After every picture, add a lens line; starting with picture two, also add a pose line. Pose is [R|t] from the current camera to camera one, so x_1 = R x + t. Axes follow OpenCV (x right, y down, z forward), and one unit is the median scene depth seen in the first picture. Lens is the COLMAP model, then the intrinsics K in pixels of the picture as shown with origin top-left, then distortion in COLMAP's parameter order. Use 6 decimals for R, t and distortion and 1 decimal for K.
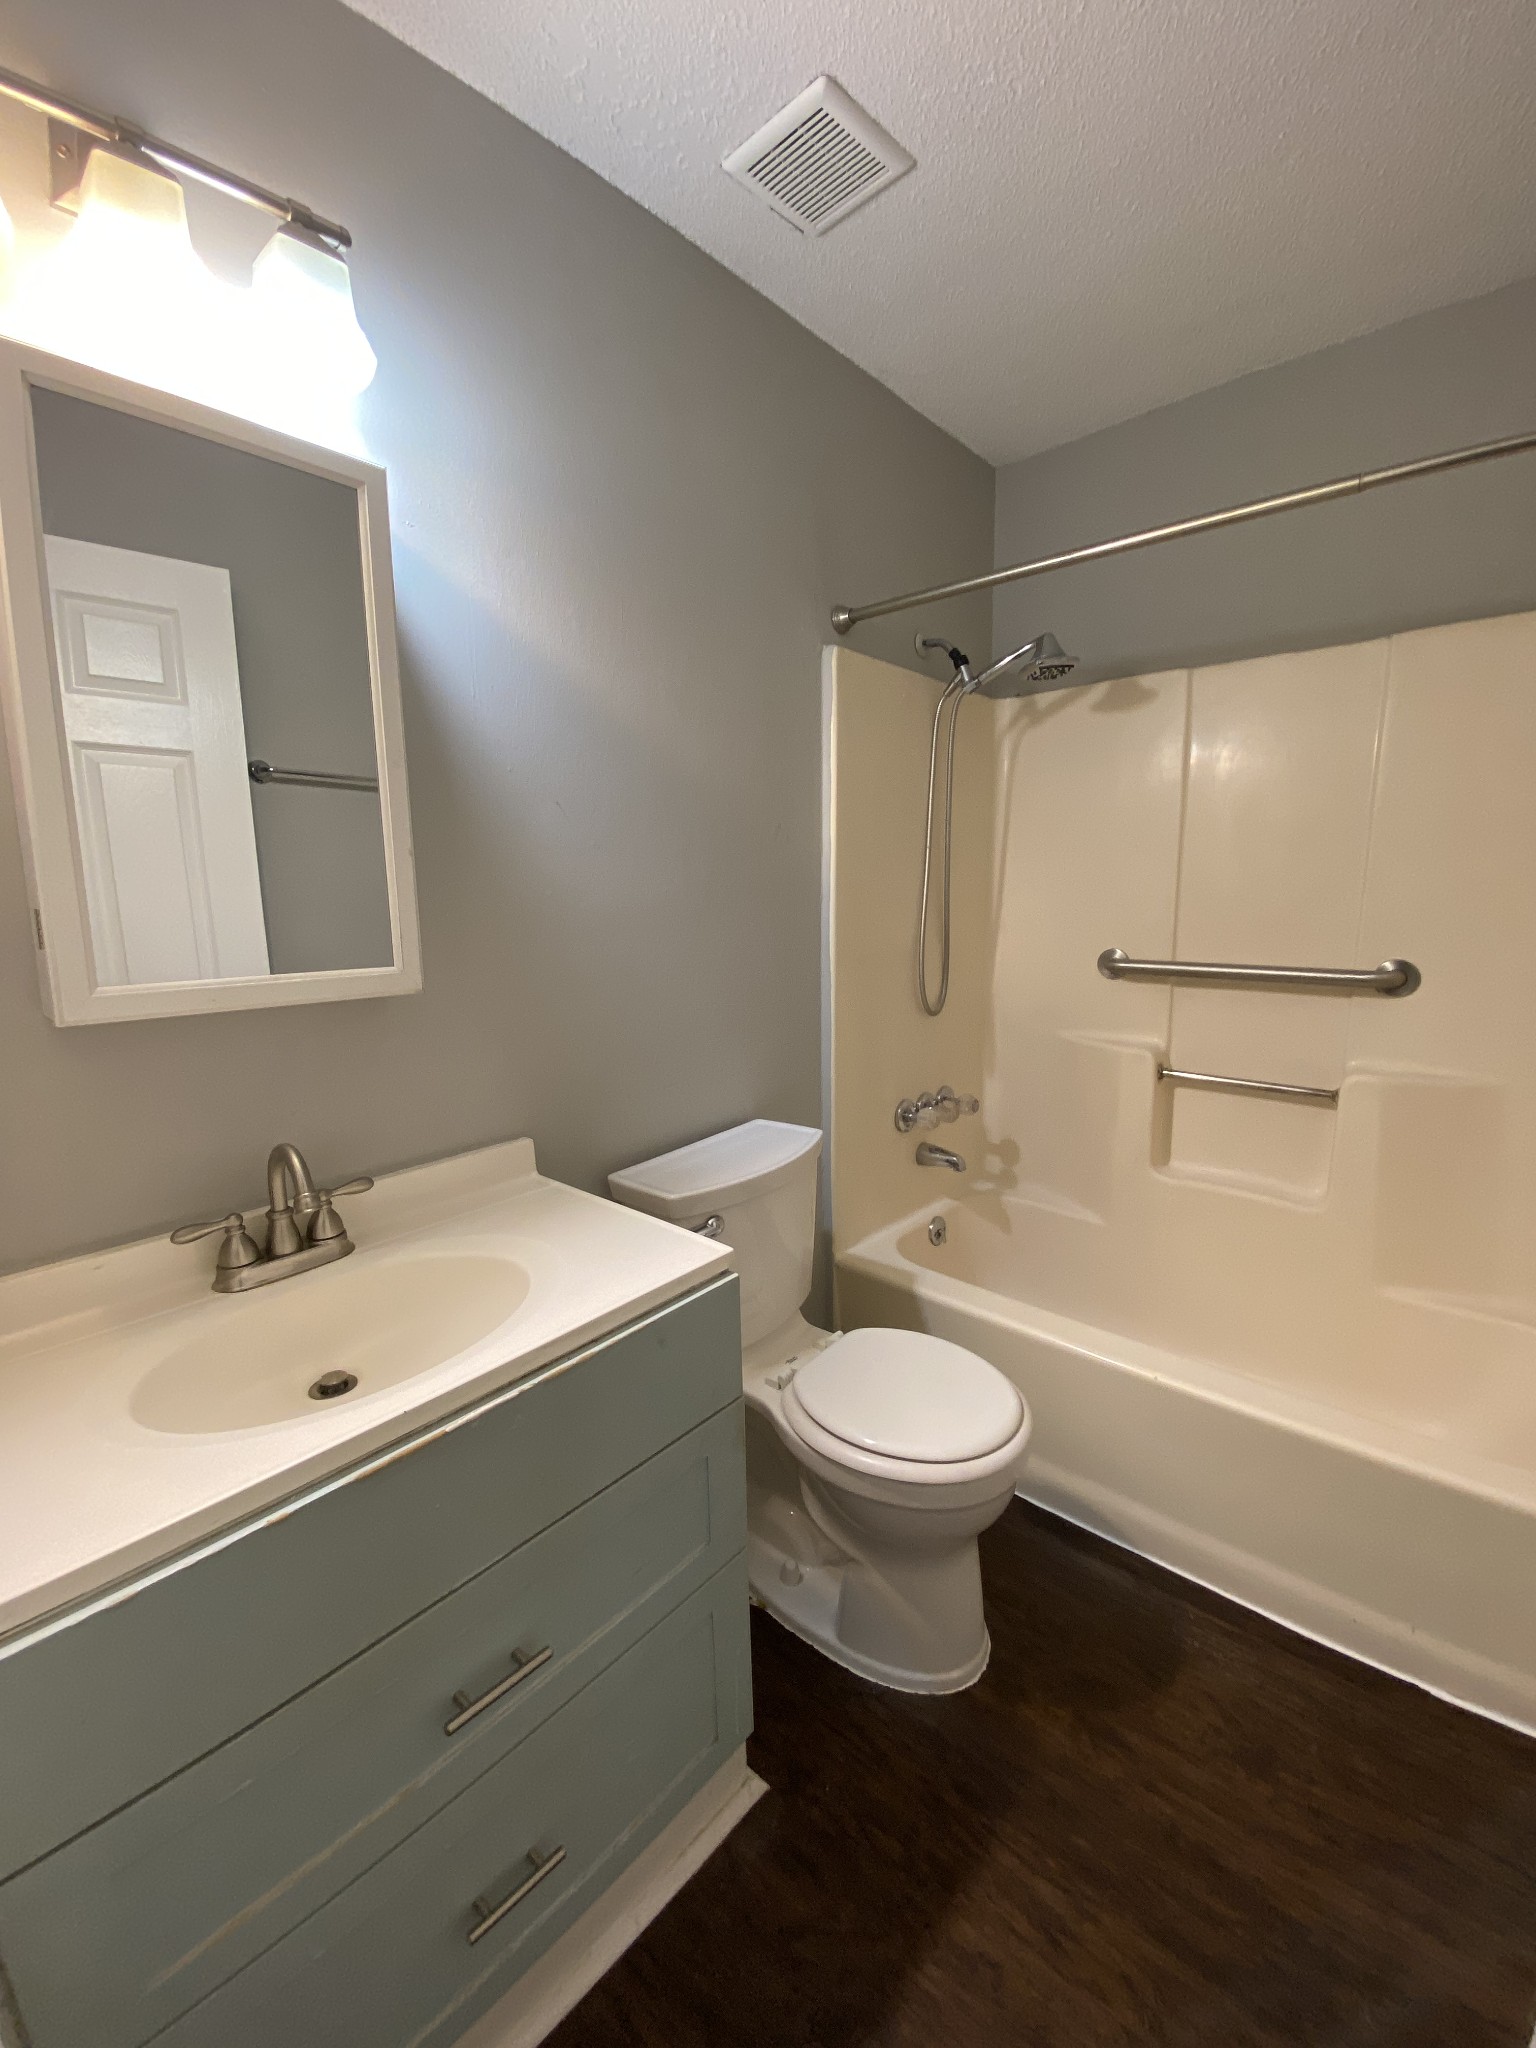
lens RADIAL K [[825.1, 0, 768.0], [0, 825.1, 1024.0], [0, 0, 1]] dist [0.020622, -0.021314]
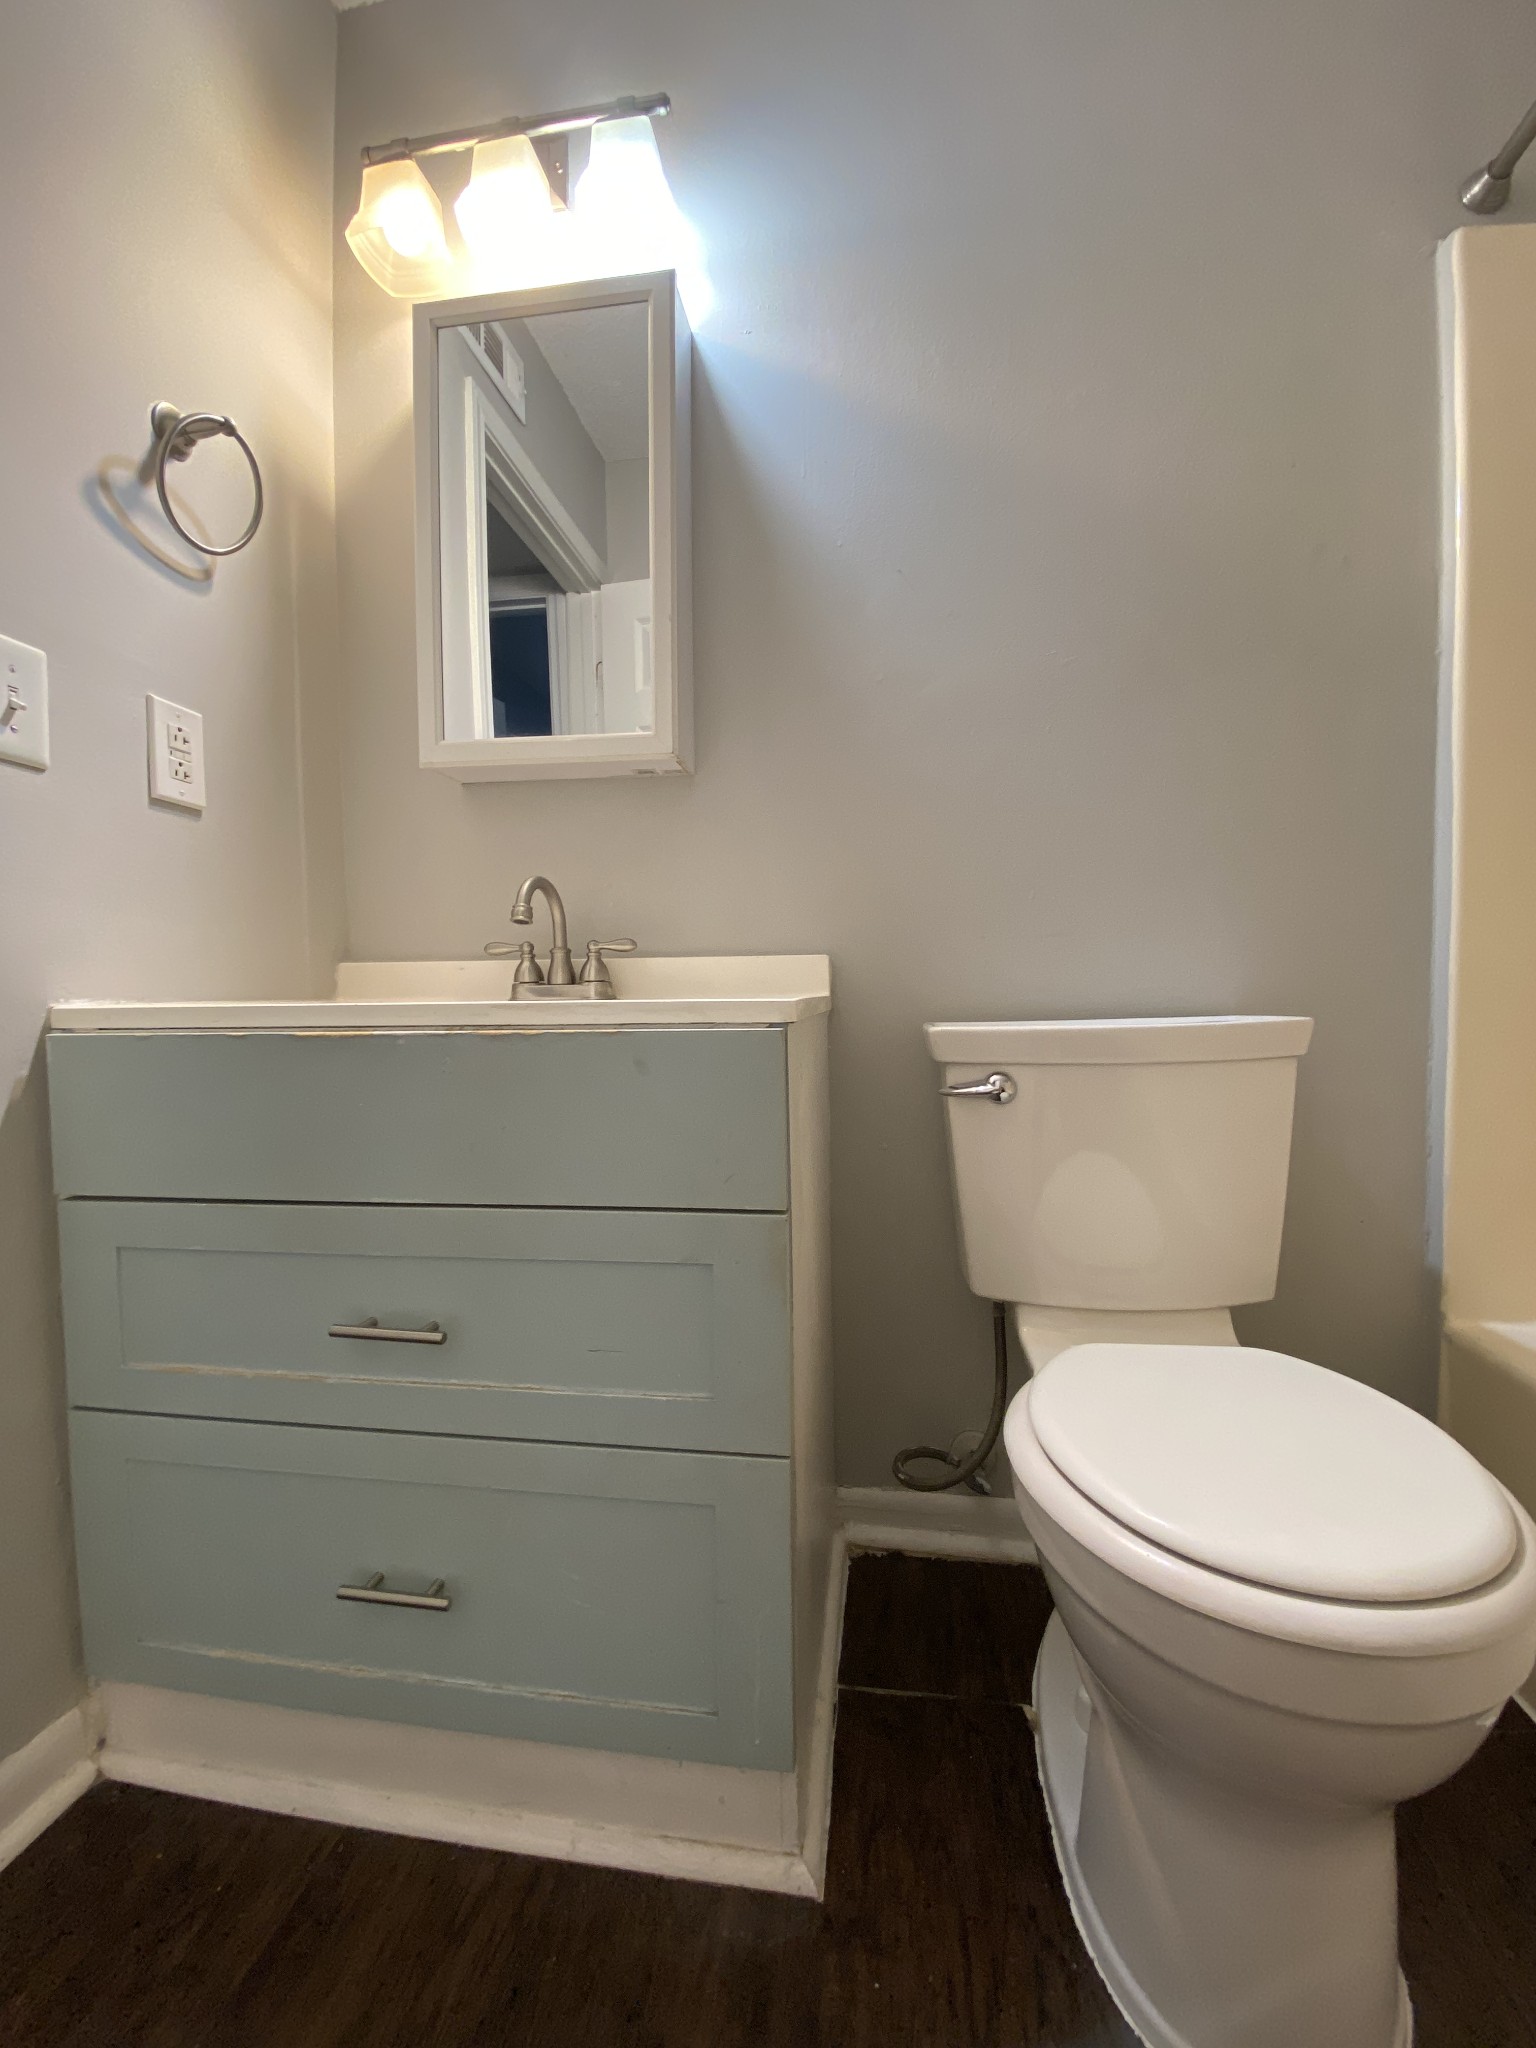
lens RADIAL K [[825.1, 0, 768.0], [0, 825.1, 1024.0], [0, 0, 1]] dist [0.020622, -0.021314]
pose [[0.548765, 0.046587, -0.834678, 0.446295], [-0.131158, 0.990879, -0.030926, 0.263700], [0.825624, 0.126446, 0.549870, 0.501273]]
